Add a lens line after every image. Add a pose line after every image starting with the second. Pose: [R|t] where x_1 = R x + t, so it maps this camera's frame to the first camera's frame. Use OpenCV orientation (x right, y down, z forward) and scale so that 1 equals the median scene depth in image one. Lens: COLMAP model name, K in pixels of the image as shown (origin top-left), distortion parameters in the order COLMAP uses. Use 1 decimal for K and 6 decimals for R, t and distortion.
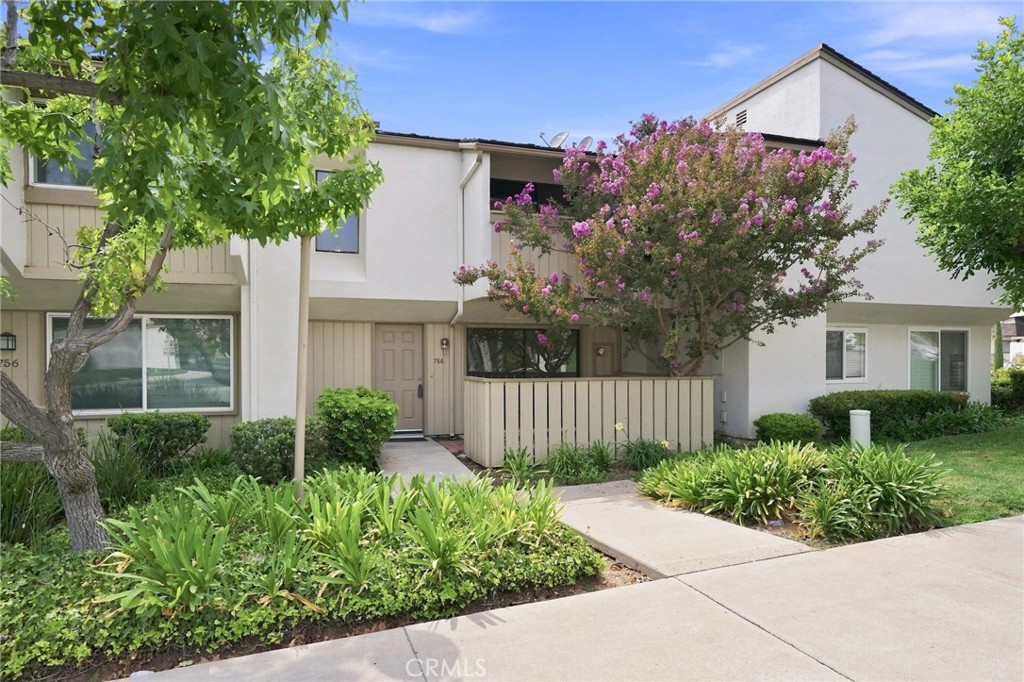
lens RADIAL K [[602.9, 0, 510.6], [0, 602.9, 349.6], [0, 0, 1]] dist [0.003403, 0.000475]
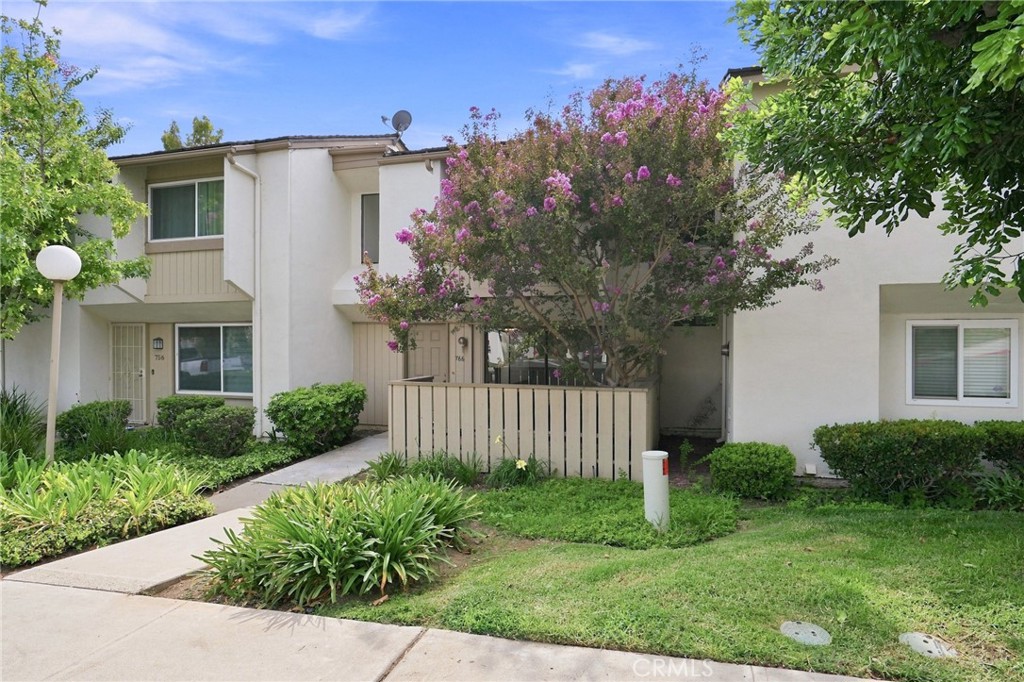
lens RADIAL K [[591.5, 0, 514.2], [0, 591.5, 334.7], [0, 0, 1]] dist [-0.007888, 0.002280]
pose [[0.818750, -0.000460, -0.574150, 0.659947], [0.005071, 0.999966, 0.006430, -0.034738], [0.574128, -0.008176, 0.818725, 0.251535]]
